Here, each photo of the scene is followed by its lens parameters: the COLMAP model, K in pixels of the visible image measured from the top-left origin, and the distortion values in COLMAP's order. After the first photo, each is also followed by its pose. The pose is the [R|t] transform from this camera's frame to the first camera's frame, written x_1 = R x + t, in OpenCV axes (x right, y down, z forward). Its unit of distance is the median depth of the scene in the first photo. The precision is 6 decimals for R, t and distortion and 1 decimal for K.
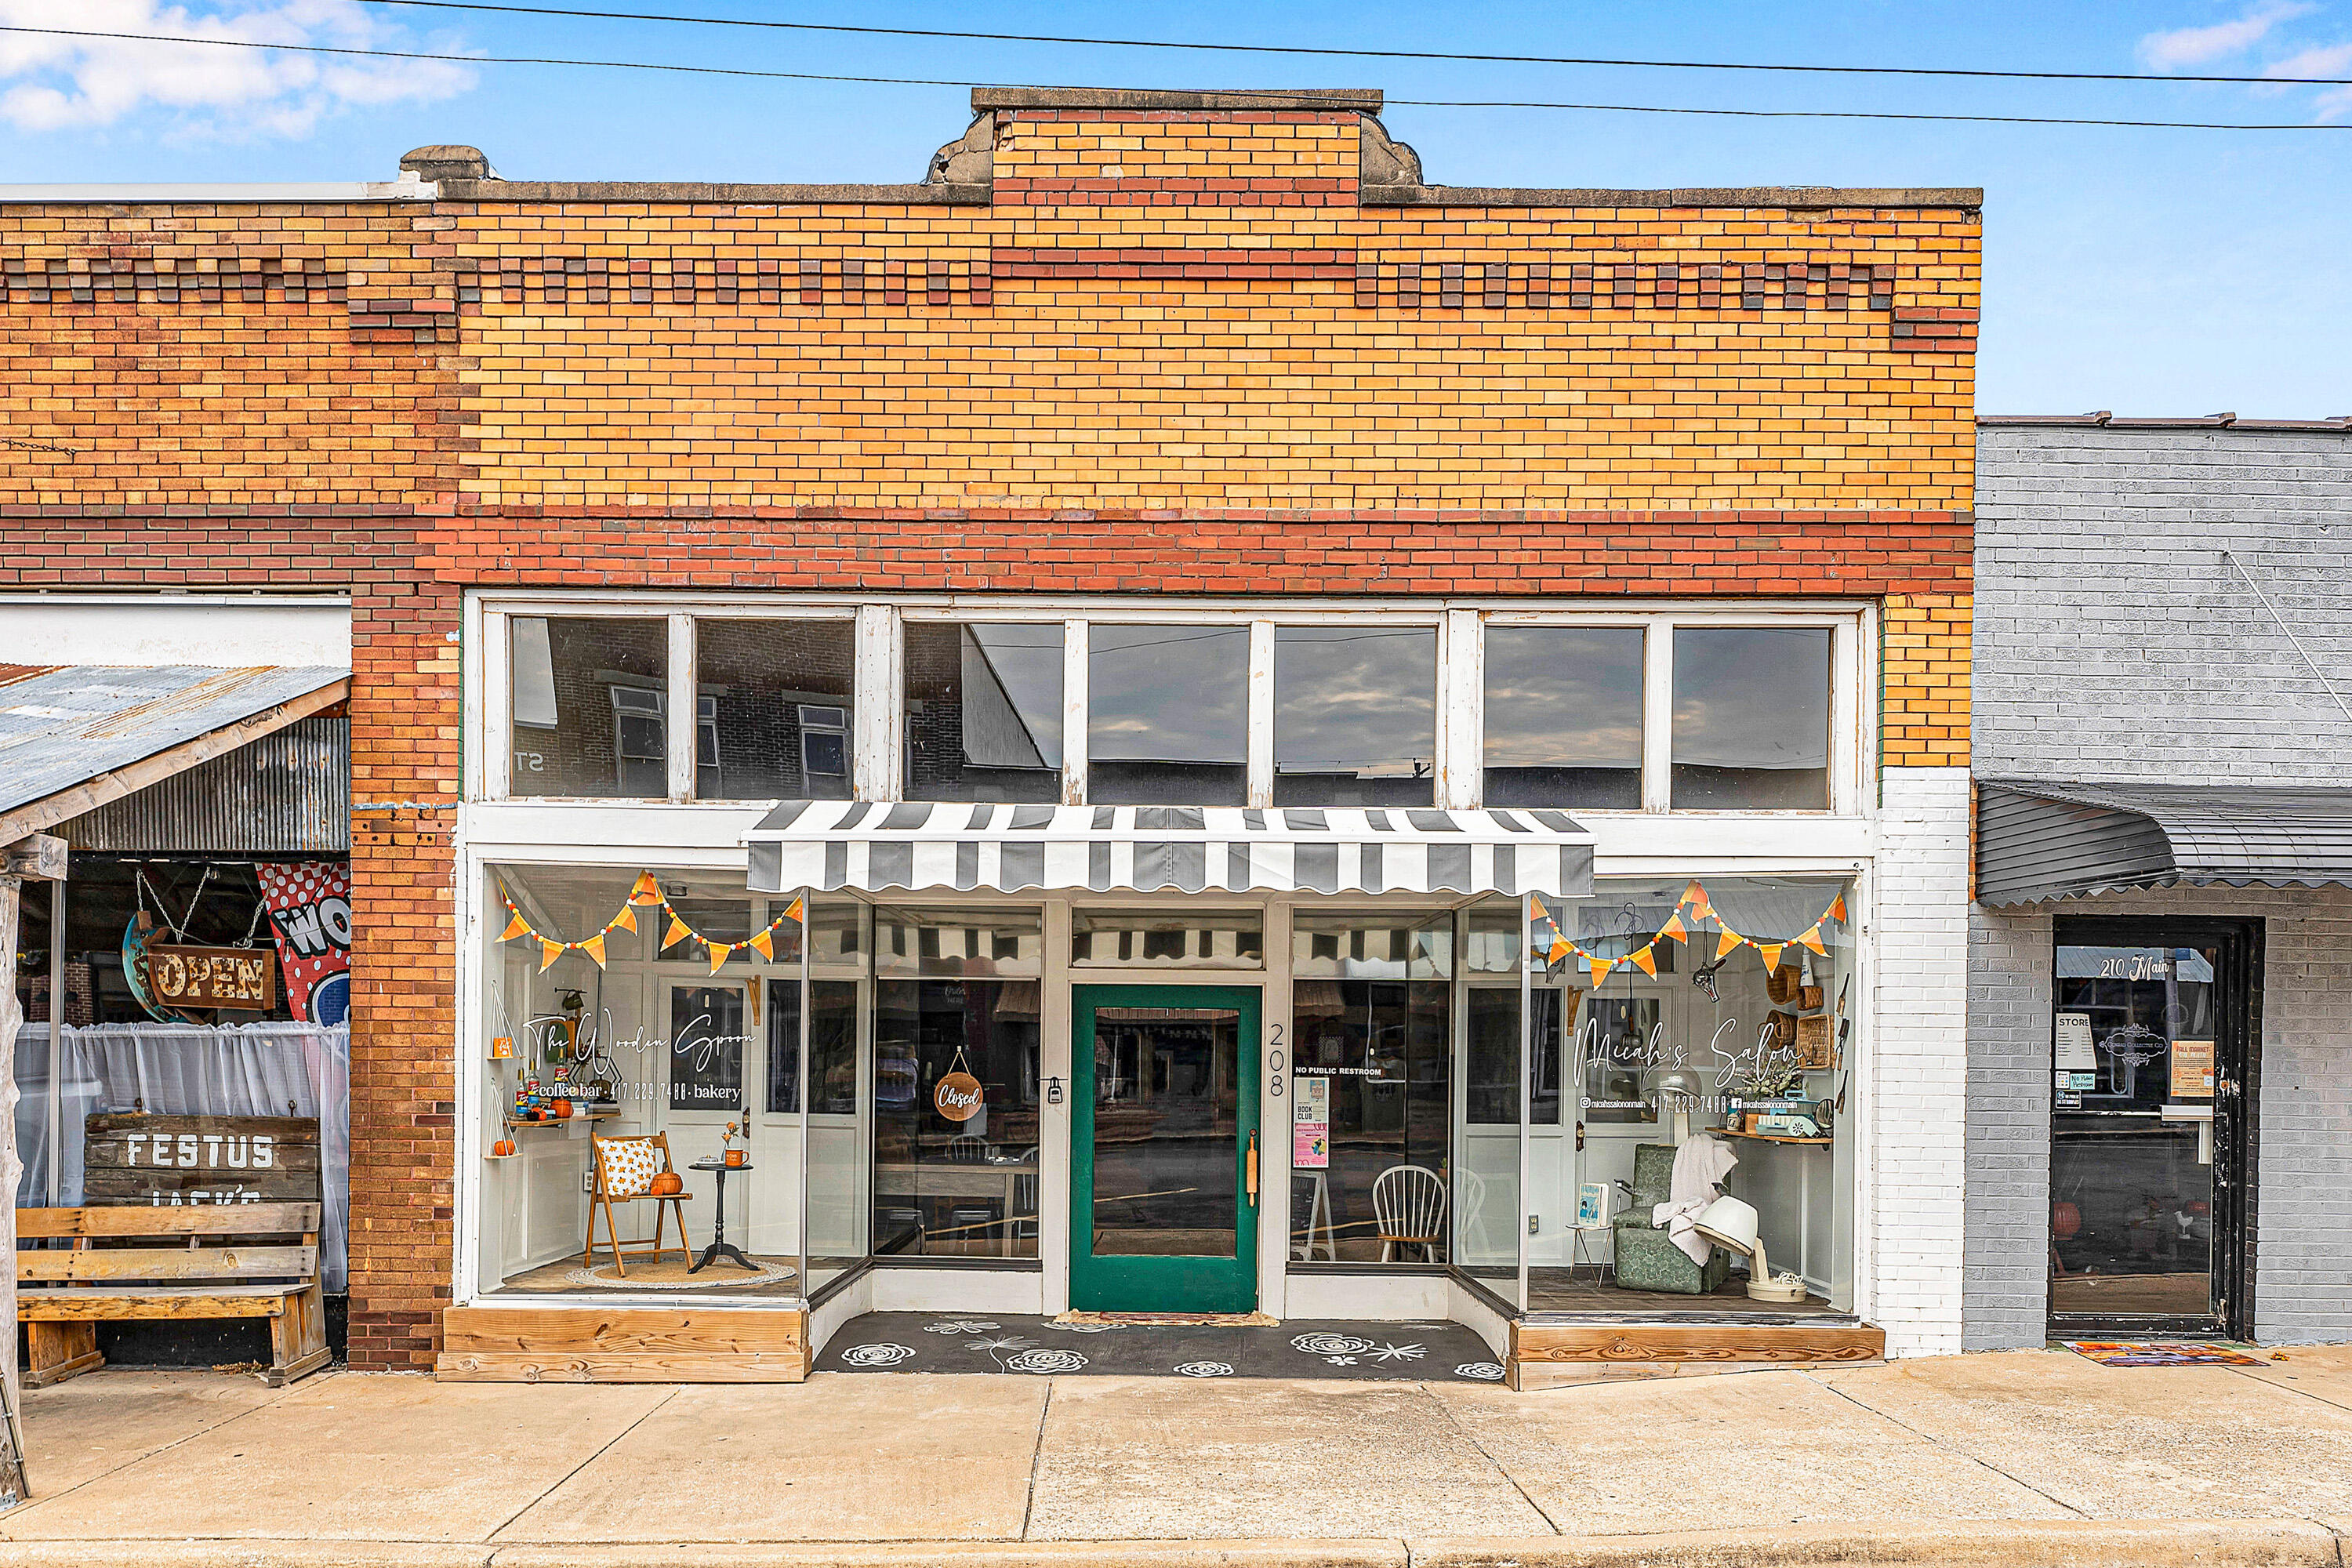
lens RADIAL K [[1475.0, 0, 1165.4], [0, 1475.0, 1044.0], [0, 0, 1]] dist [0.000708, 0.000143]
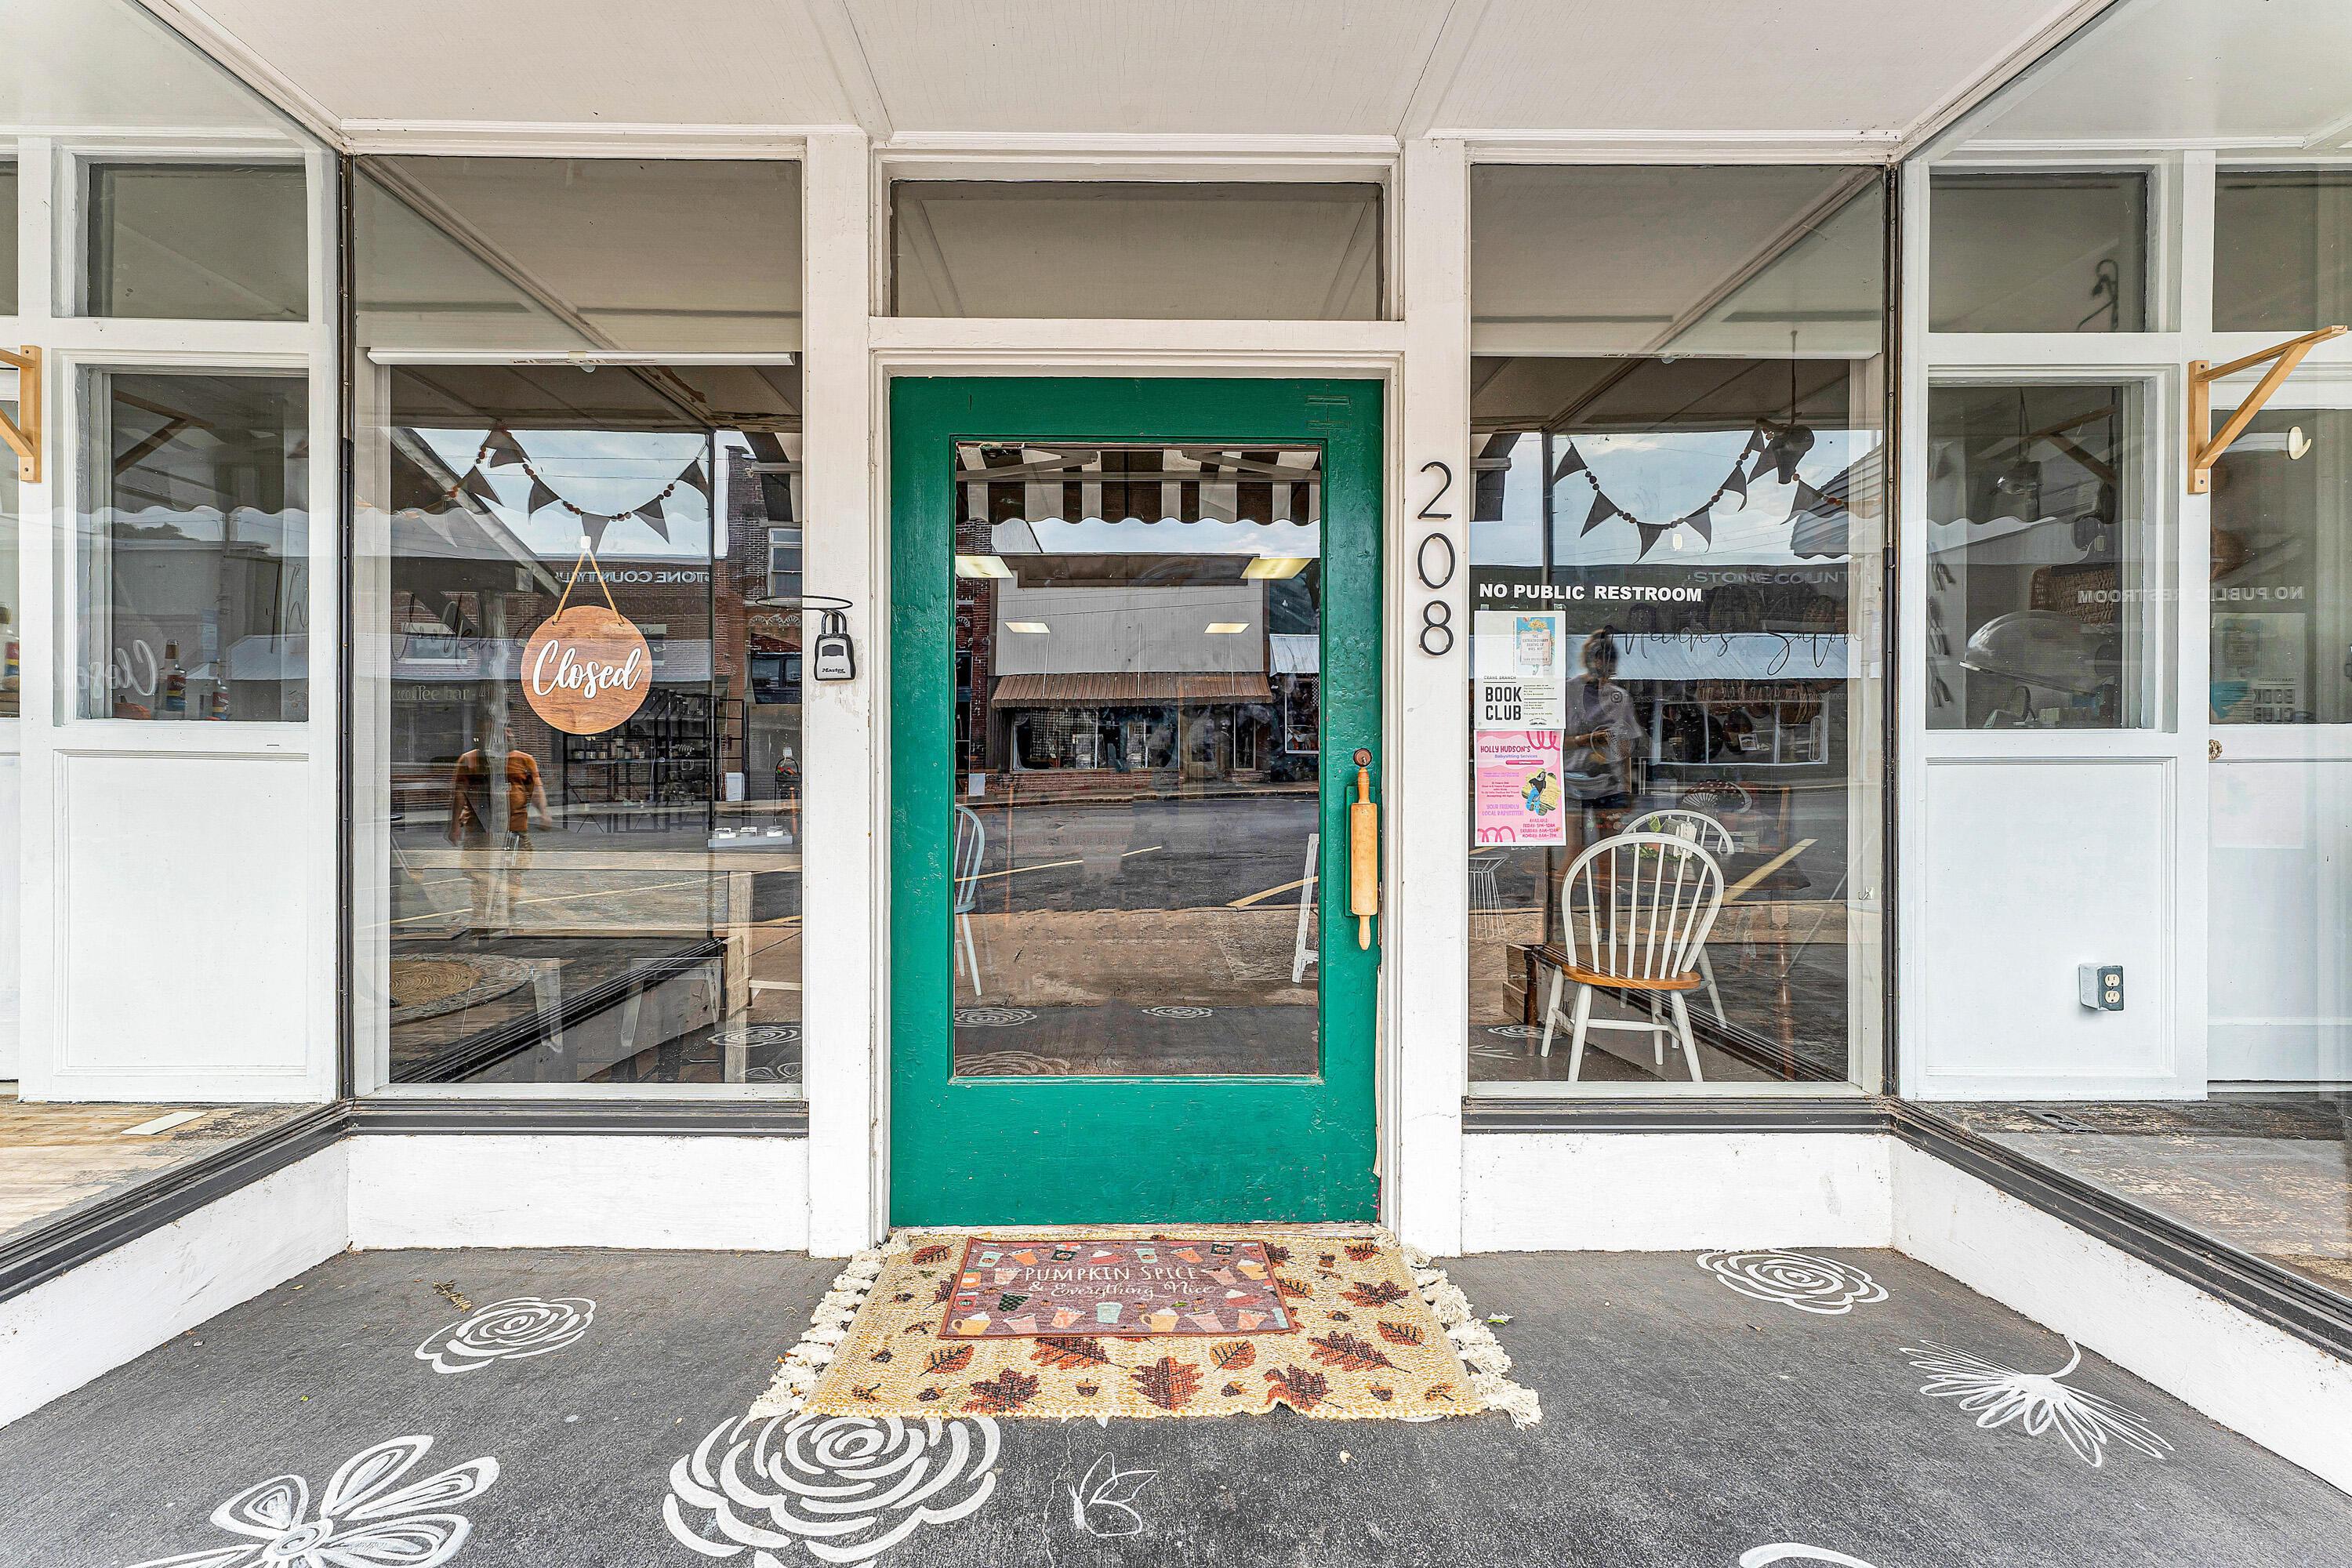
lens RADIAL K [[906.3, 0, 1165.4], [0, 906.3, 769.7], [0, 0, 1]] dist [0.007897, -0.000108]
pose [[0.999498, -0.008260, 0.030602, -0.000293], [0.008077, 0.999949, 0.006106, 0.078185], [-0.030650, -0.005855, 0.999513, 0.972453]]
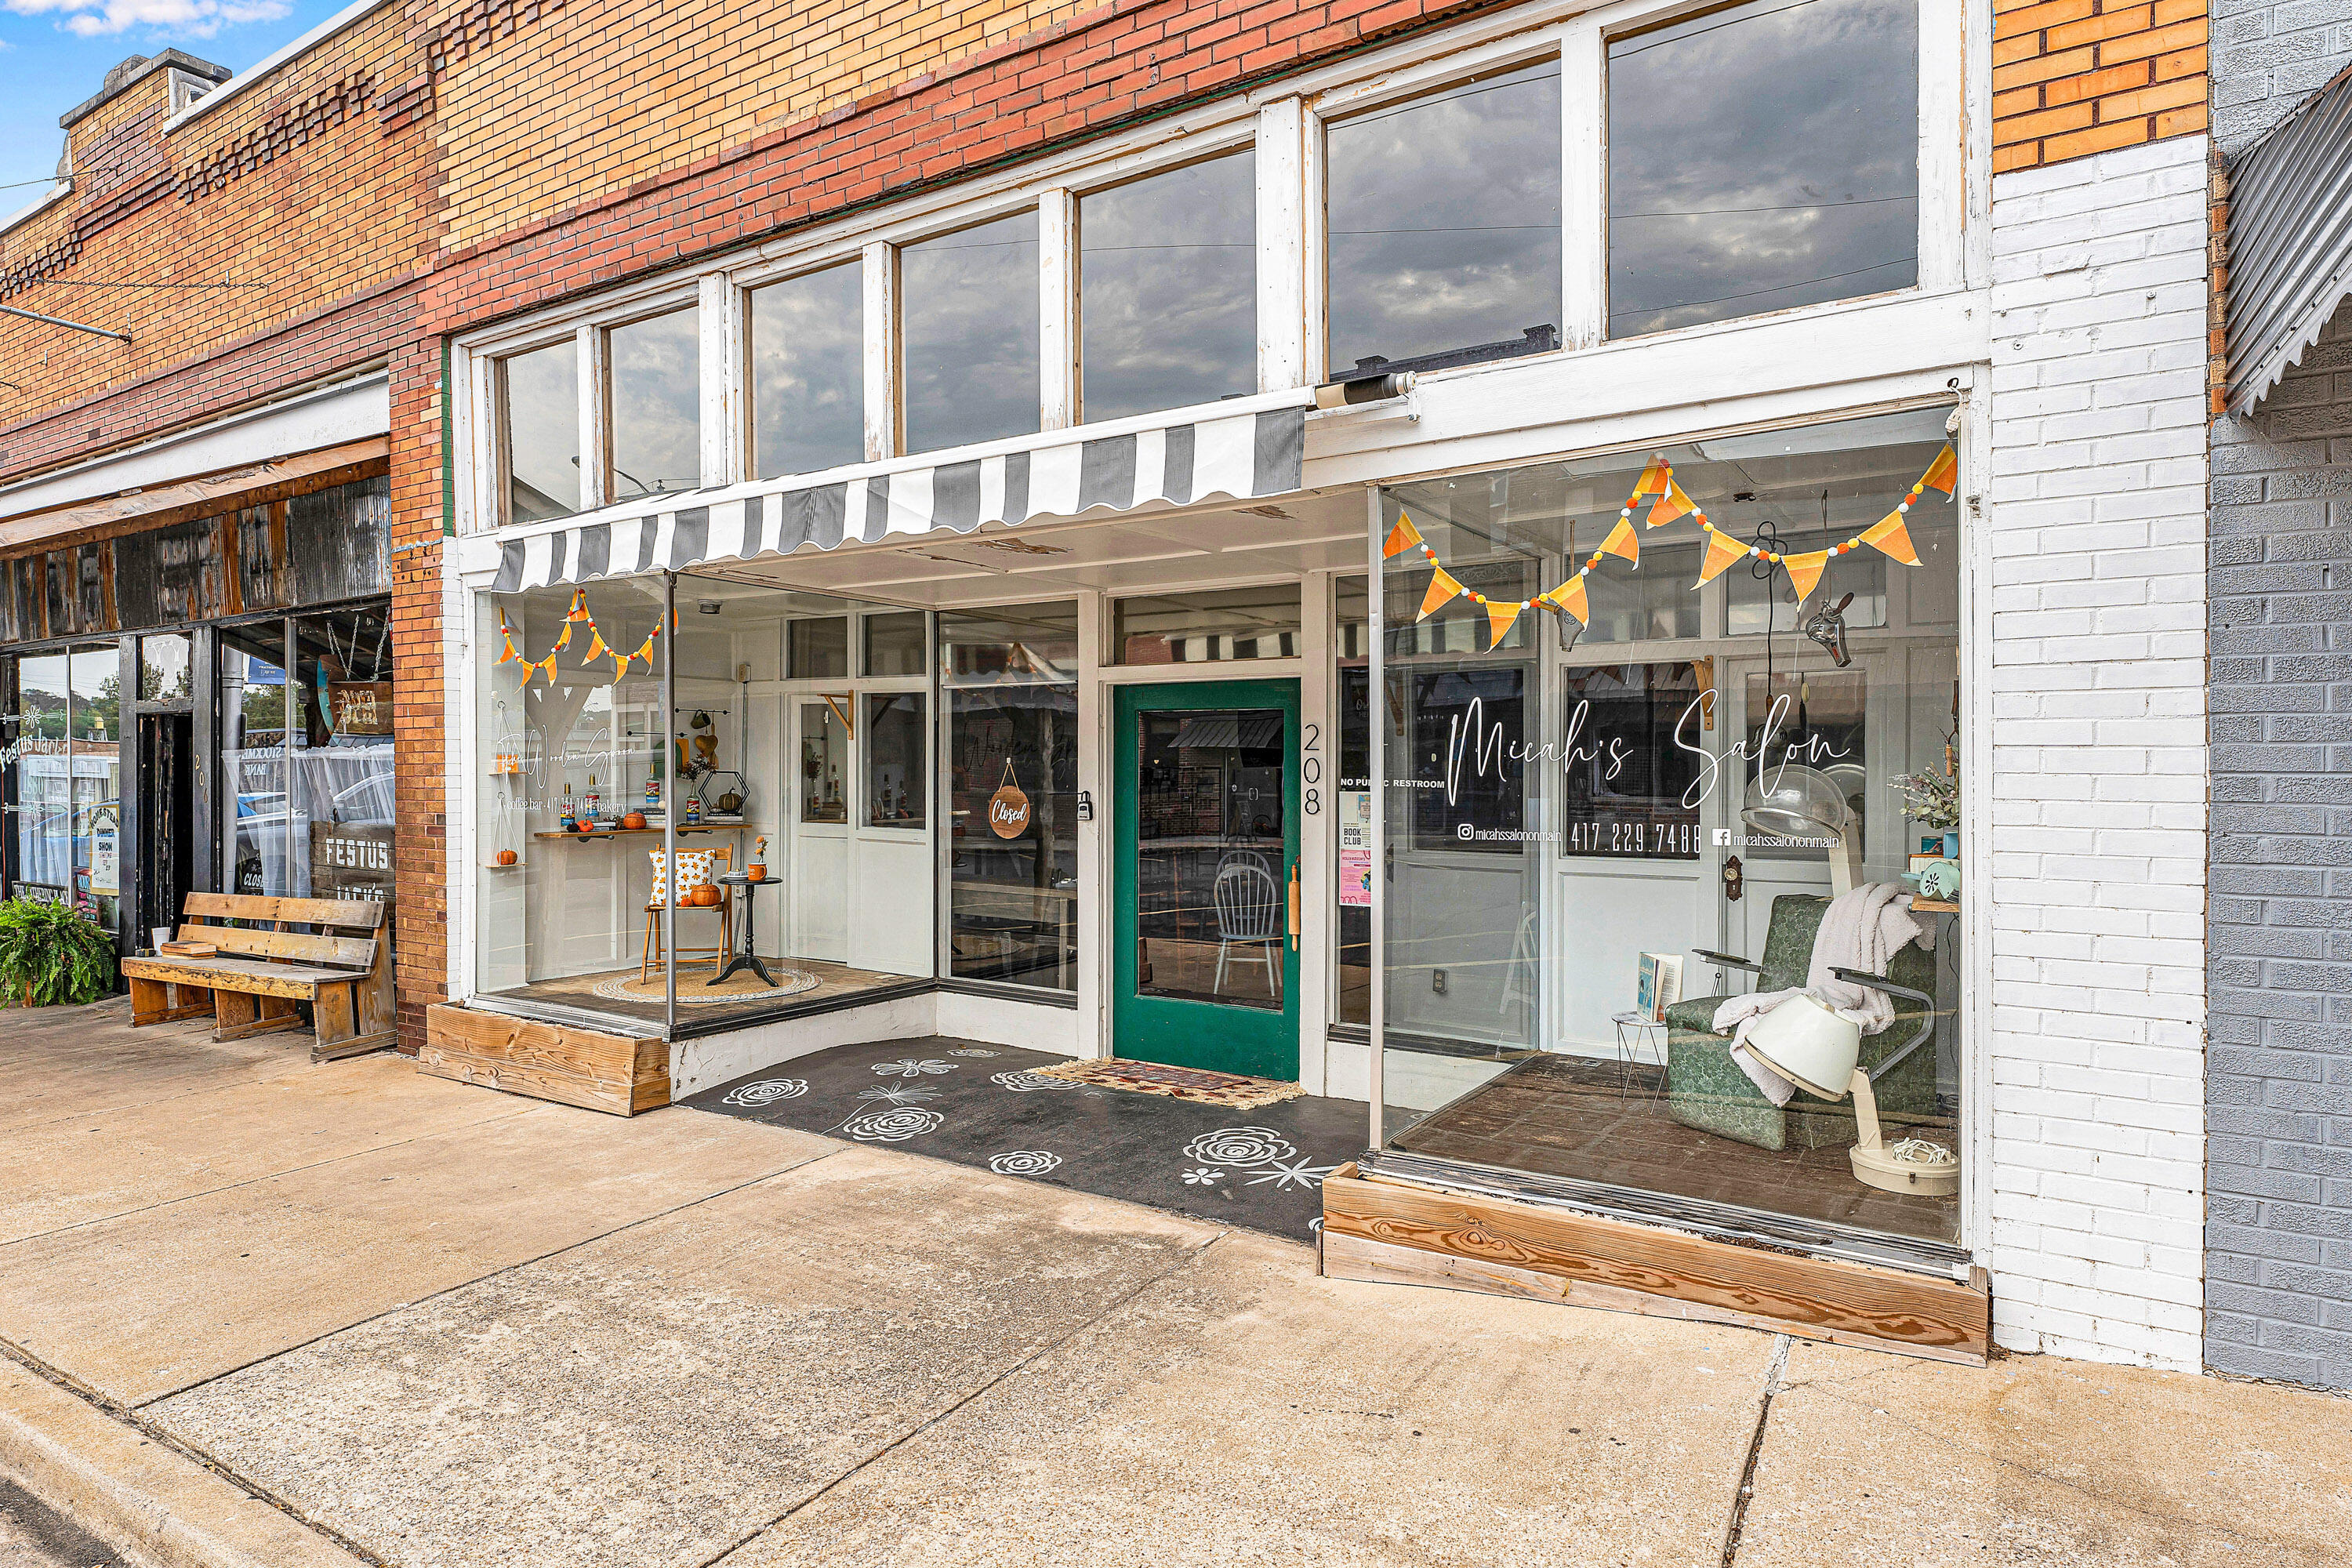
lens RADIAL K [[1268.7, 0, 1183.0], [0, 1268.7, 768.0], [0, 0, 1]] dist [0.001182, -0.000469]
pose [[0.860914, -0.009564, -0.508660, 0.456770], [0.012236, 0.999923, 0.001909, 0.010076], [0.508603, -0.007868, 0.860965, 0.473036]]
